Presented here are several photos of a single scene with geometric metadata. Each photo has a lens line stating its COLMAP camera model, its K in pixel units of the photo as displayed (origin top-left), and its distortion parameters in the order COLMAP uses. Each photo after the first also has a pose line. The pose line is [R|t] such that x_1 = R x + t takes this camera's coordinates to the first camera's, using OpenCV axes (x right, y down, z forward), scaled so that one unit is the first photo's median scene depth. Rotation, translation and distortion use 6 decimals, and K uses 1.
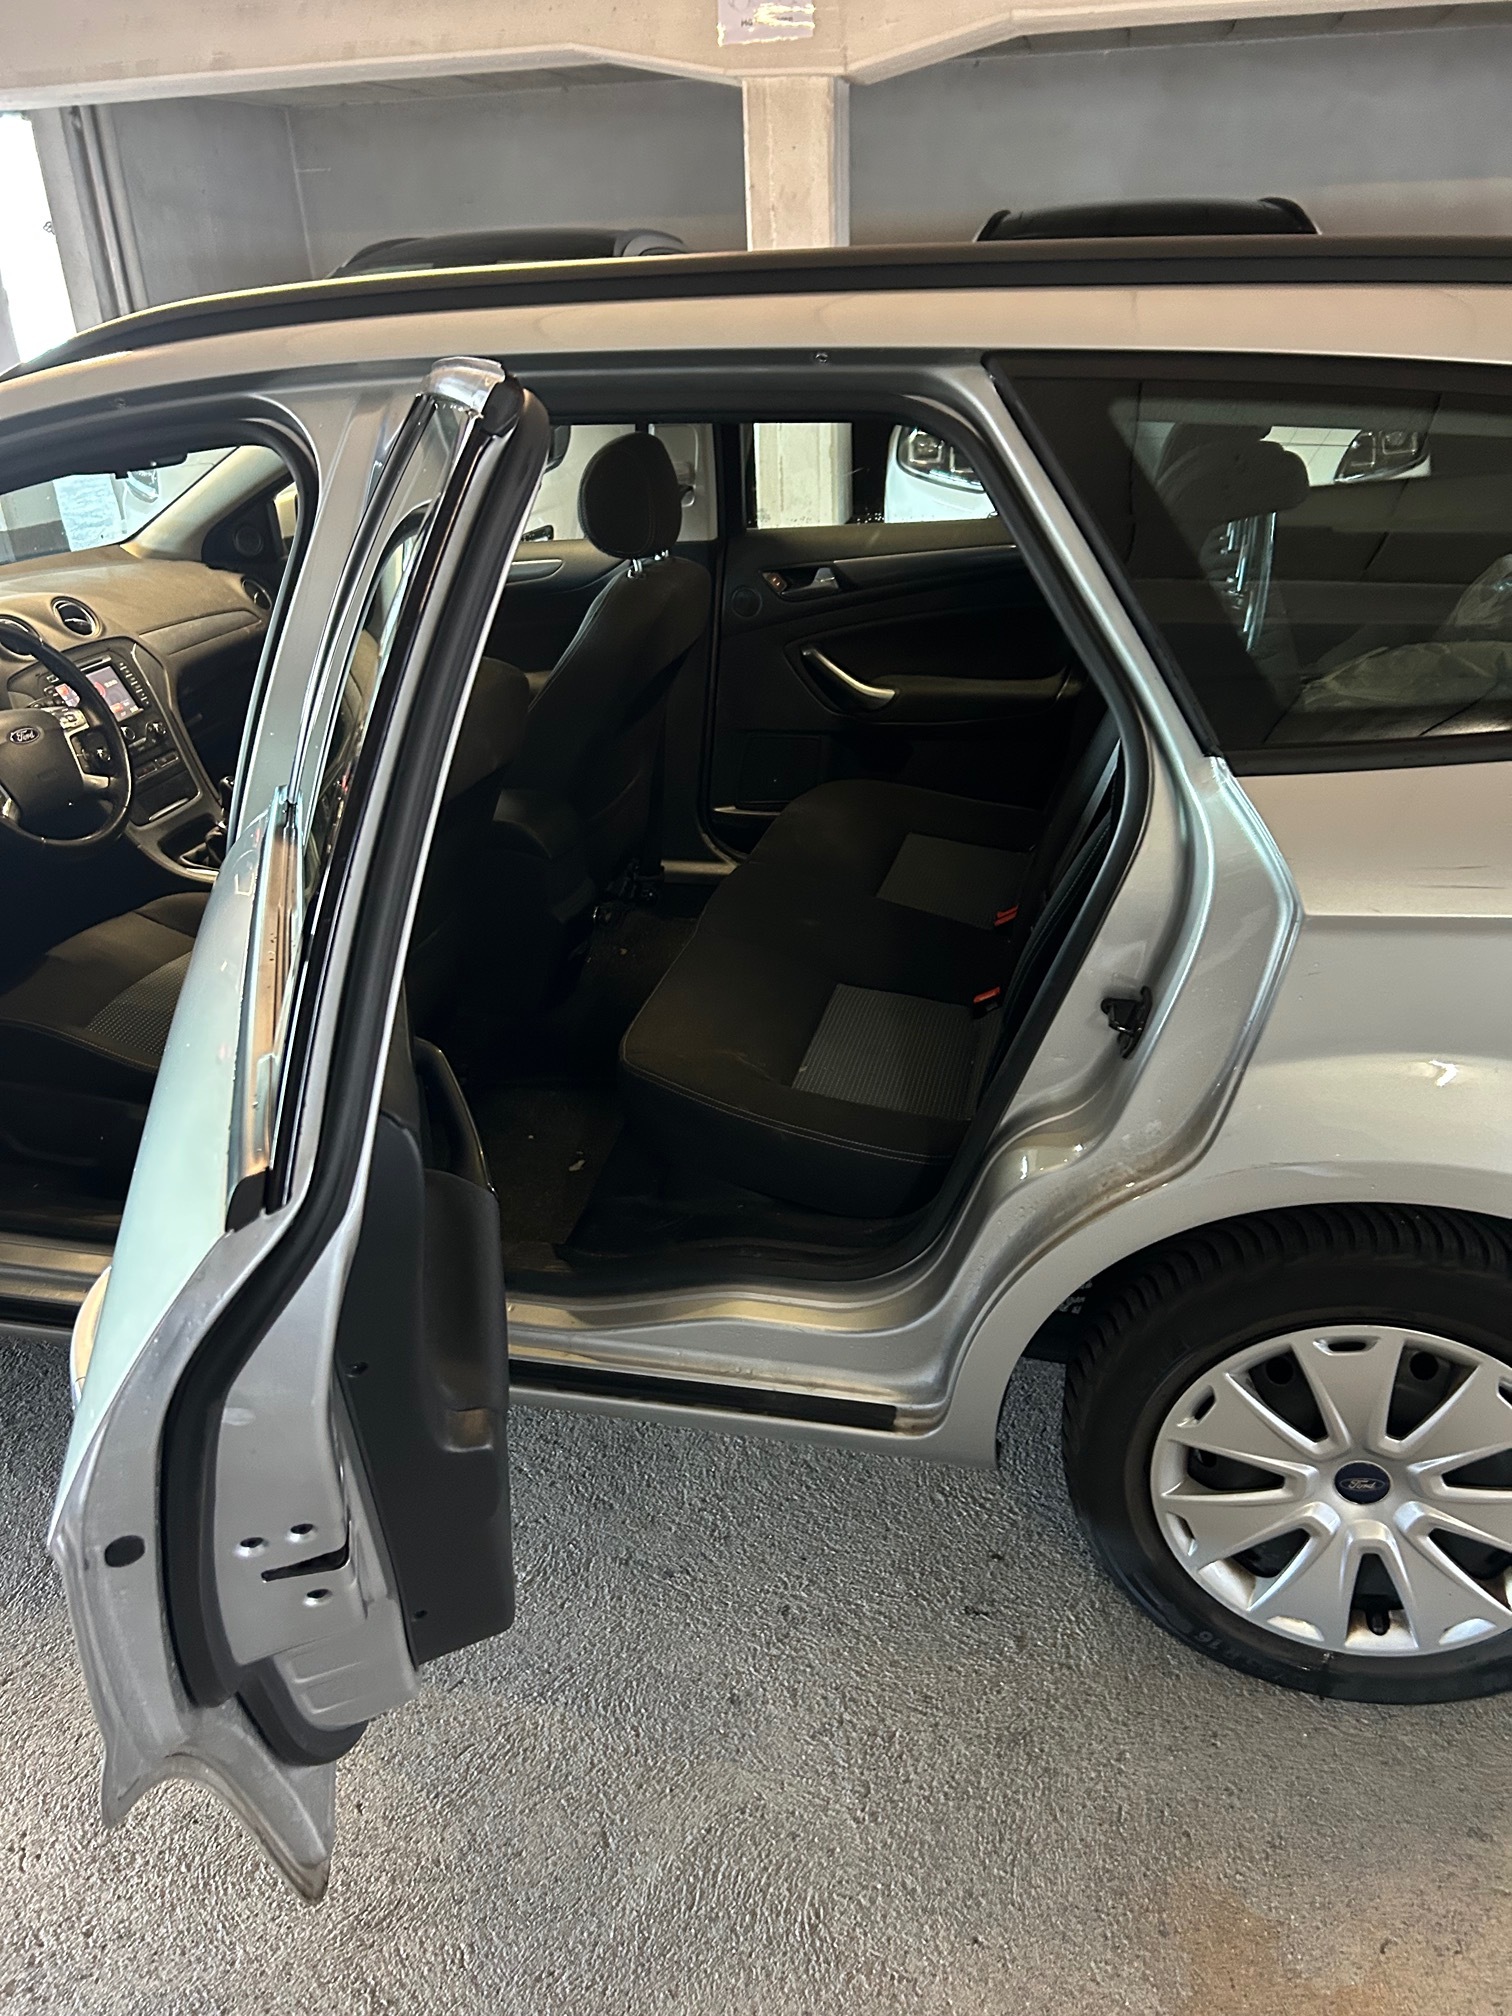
lens RADIAL K [[1516.0, 0, 742.9], [0, 1516.0, 1004.1], [0, 0, 1]] dist [0.044588, -0.055786]
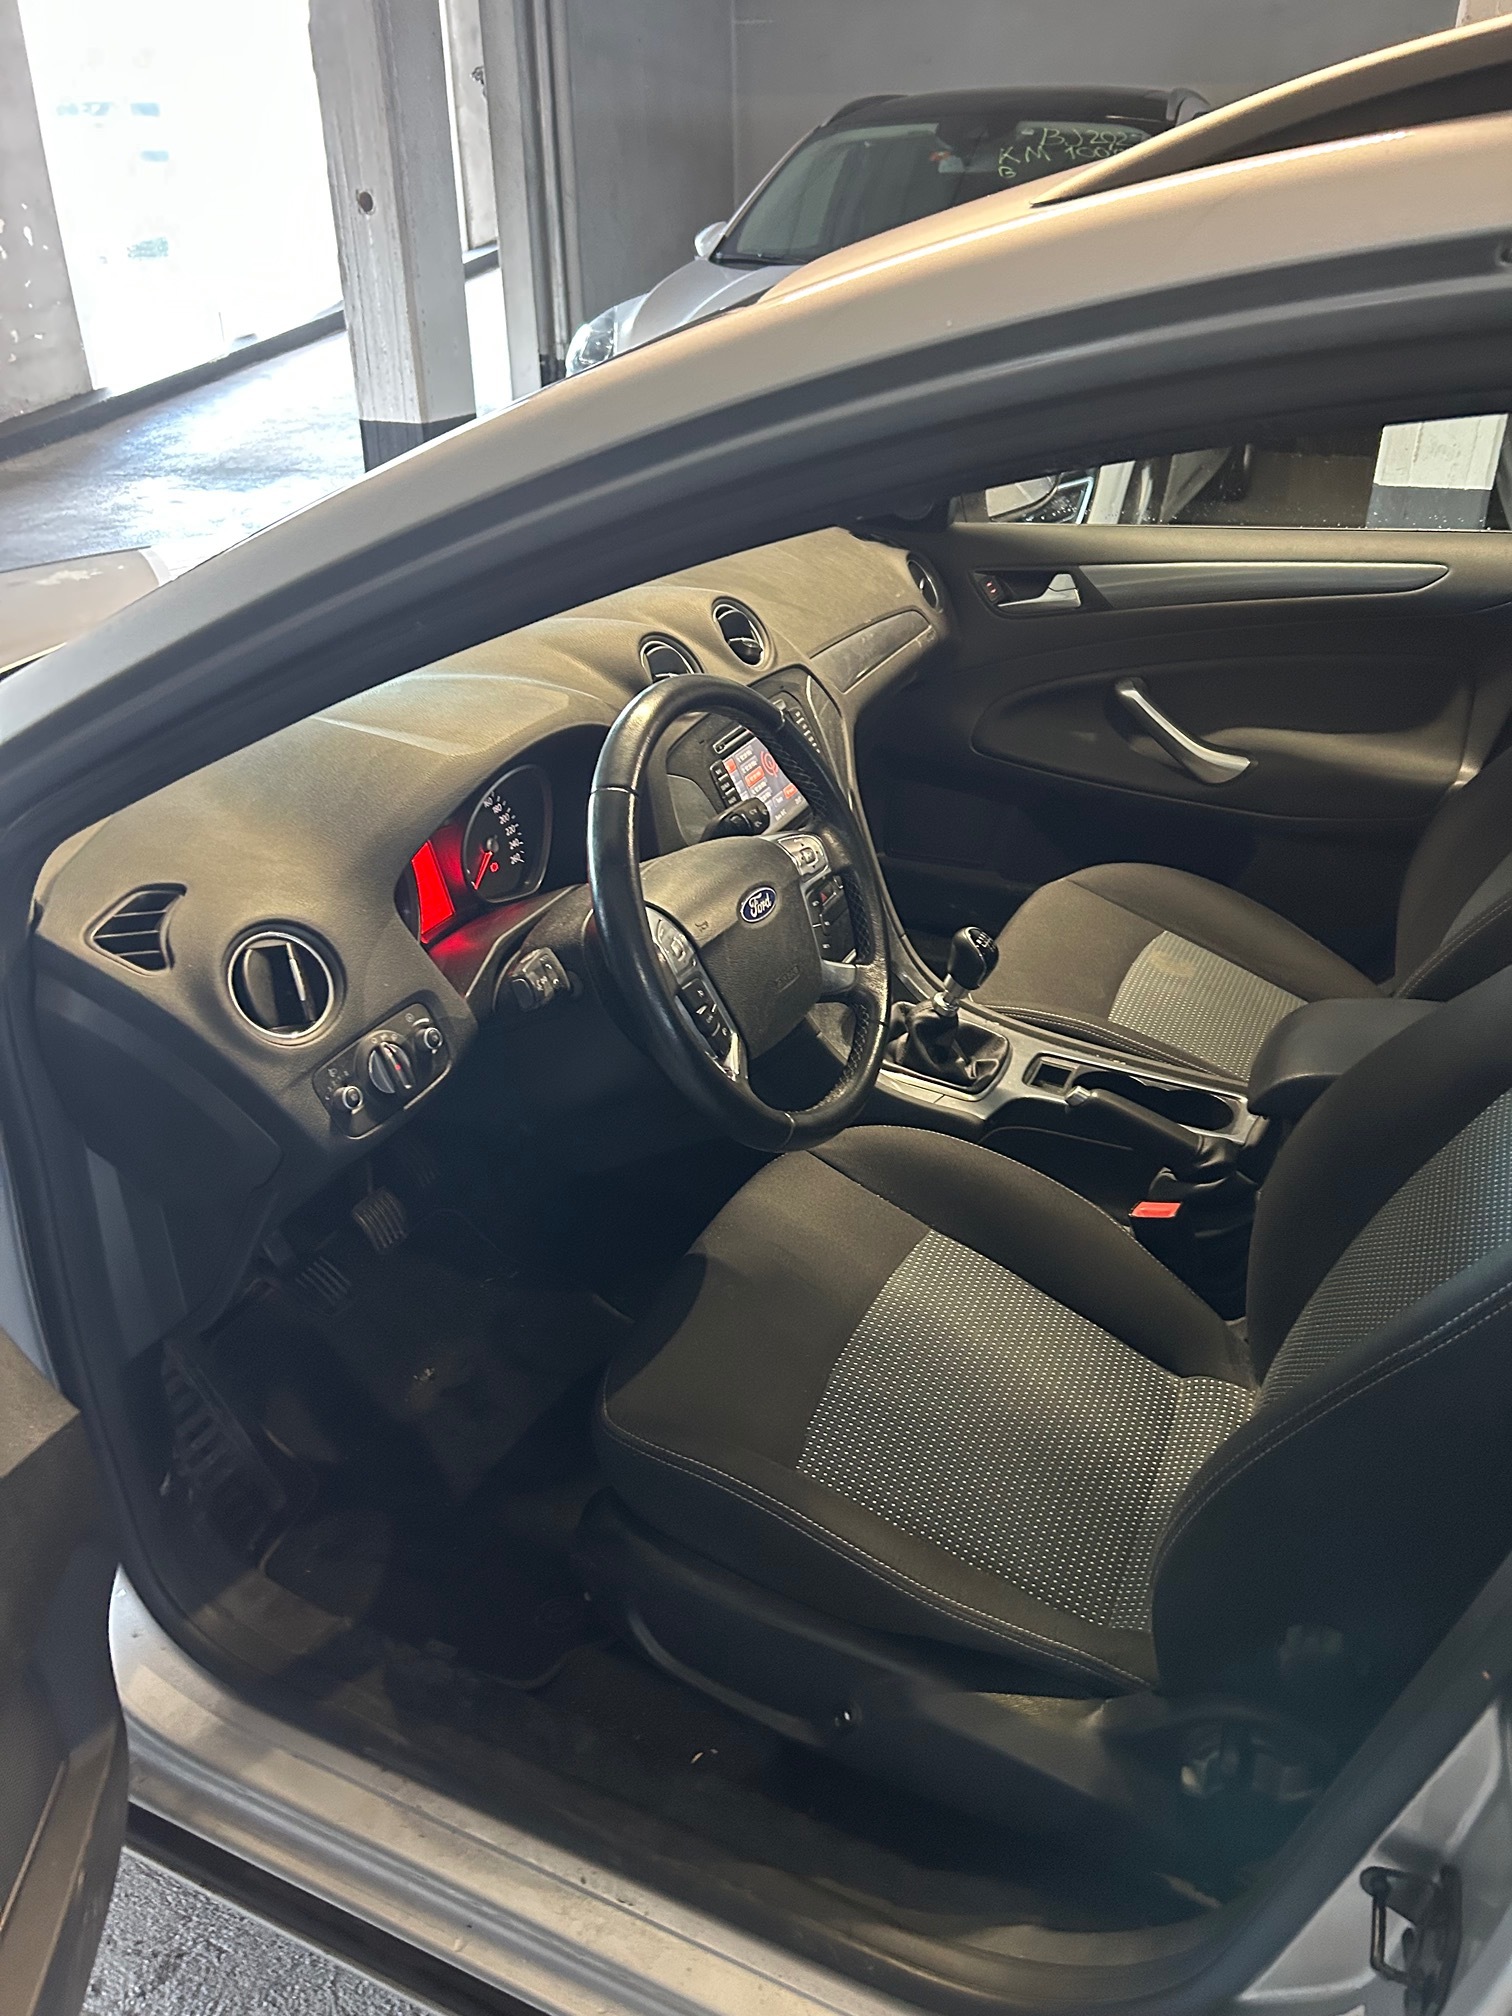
lens RADIAL K [[1516.0, 0, 742.9], [0, 1516.0, 1004.1], [0, 0, 1]] dist [0.044588, -0.055786]
pose [[0.980621, 0.120183, -0.154722, -0.295015], [-0.111484, 0.991719, 0.063755, -0.132248], [0.161103, -0.045270, 0.985899, 0.361003]]
